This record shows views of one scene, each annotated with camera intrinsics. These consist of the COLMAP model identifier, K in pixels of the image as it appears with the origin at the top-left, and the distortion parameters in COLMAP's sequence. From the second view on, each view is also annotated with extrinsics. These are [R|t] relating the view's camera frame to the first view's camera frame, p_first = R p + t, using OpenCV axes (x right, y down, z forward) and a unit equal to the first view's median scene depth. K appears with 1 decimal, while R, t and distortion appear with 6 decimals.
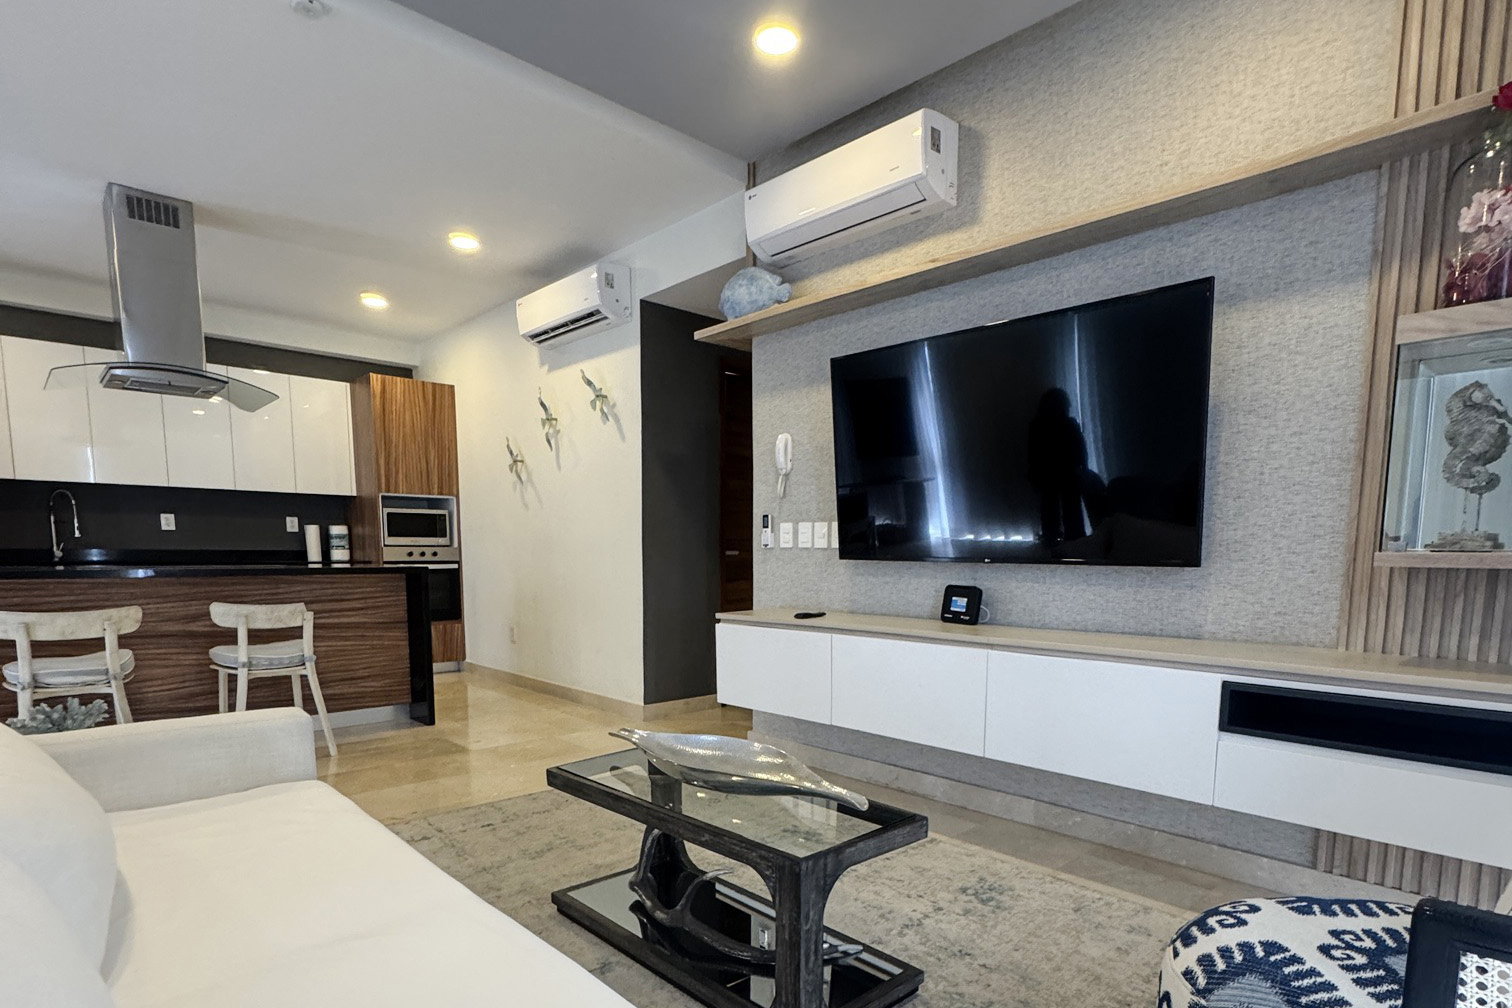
lens RADIAL K [[801.2, 0, 754.8], [0, 801.2, 646.7], [0, 0, 1]] dist [0.000097, 0.000117]
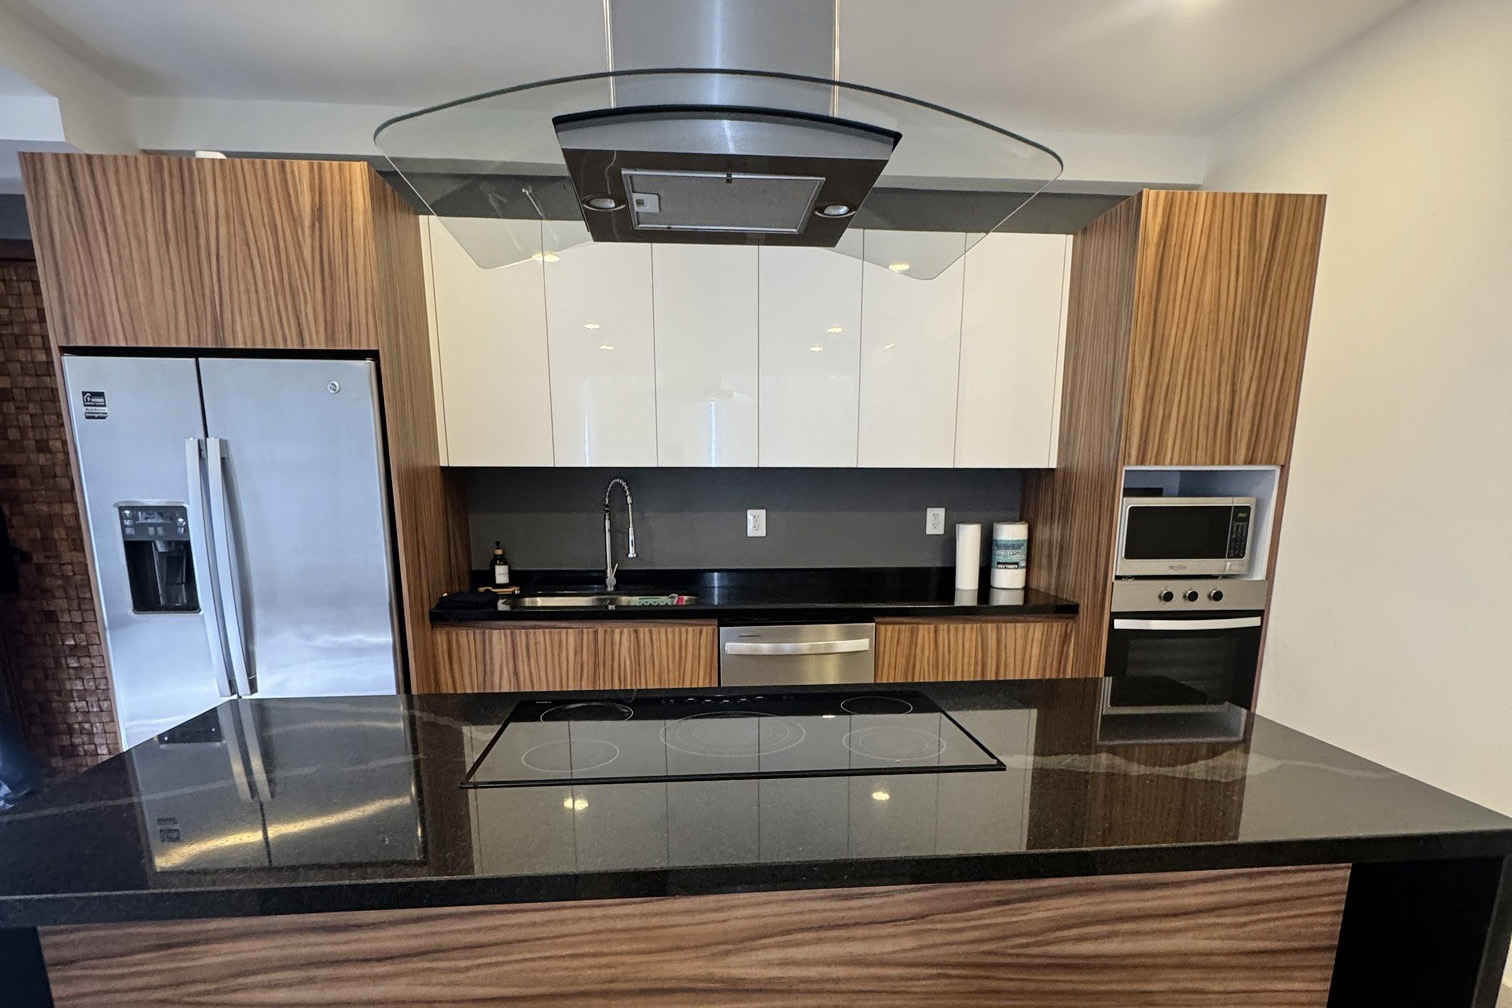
lens RADIAL K [[807.7, 0, 755.4], [0, 807.7, 663.3], [0, 0, 1]] dist [-0.002065, 0.000298]
pose [[0.786363, 0.130398, -0.603846, -0.553345], [-0.069004, 0.989892, 0.123902, -0.199491], [0.613899, -0.055764, 0.787412, 0.809666]]
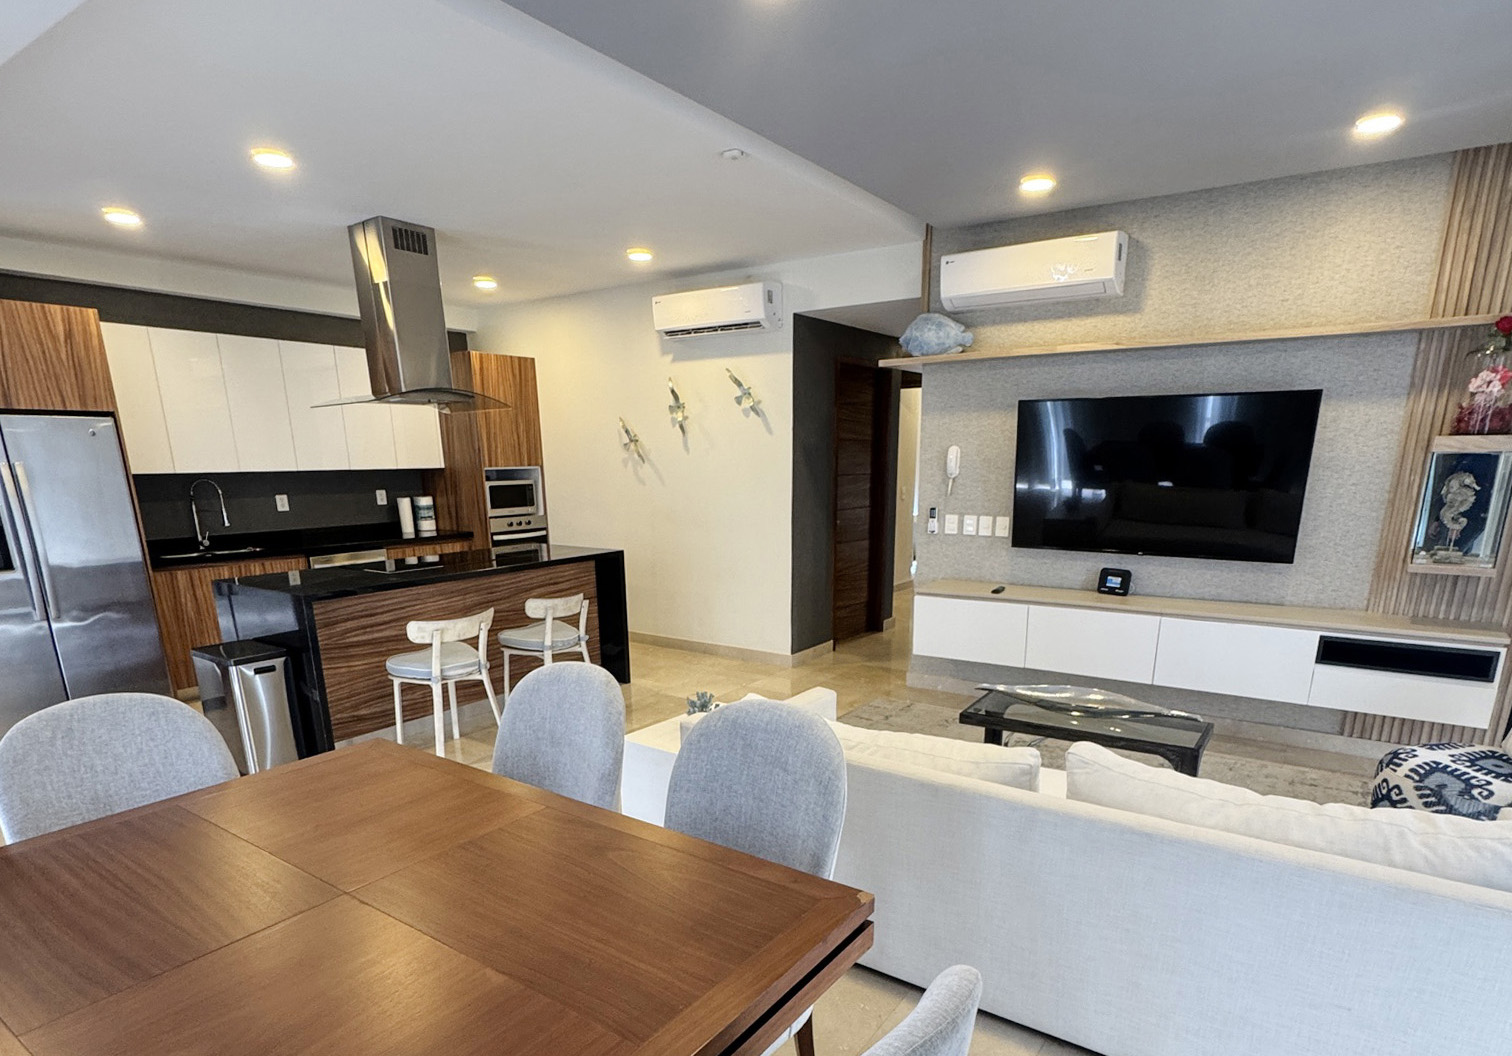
lens RADIAL K [[836.5, 0, 758.7], [0, 836.5, 694.8], [0, 0, 1]] dist [-0.000559, 0.001023]
pose [[0.976784, -0.072401, 0.201619, -0.583449], [0.039060, 0.985573, 0.164684, -0.104302], [-0.210633, -0.152985, 0.965520, -0.314575]]
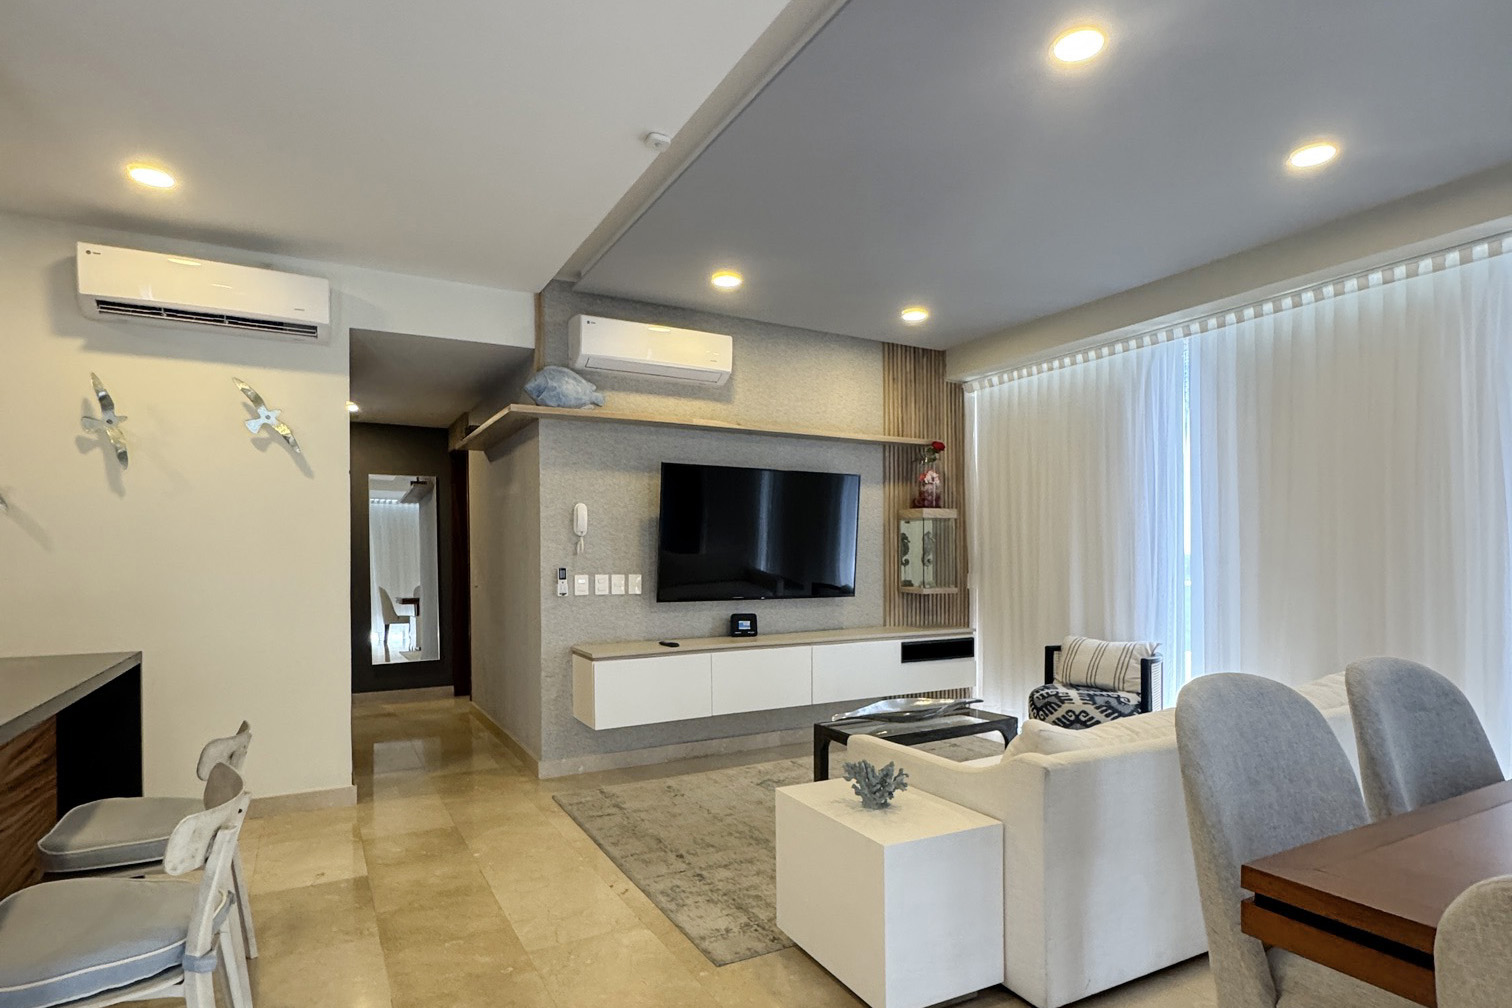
lens RADIAL K [[804.2, 0, 759.5], [0, 804.2, 564.8], [0, 0, 1]] dist [0.002239, 0.000648]
pose [[0.249733, -0.012695, 0.968232, -1.101608], [0.124298, 0.992062, -0.019052, -0.115625], [-0.960304, 0.125107, 0.249328, 0.444017]]
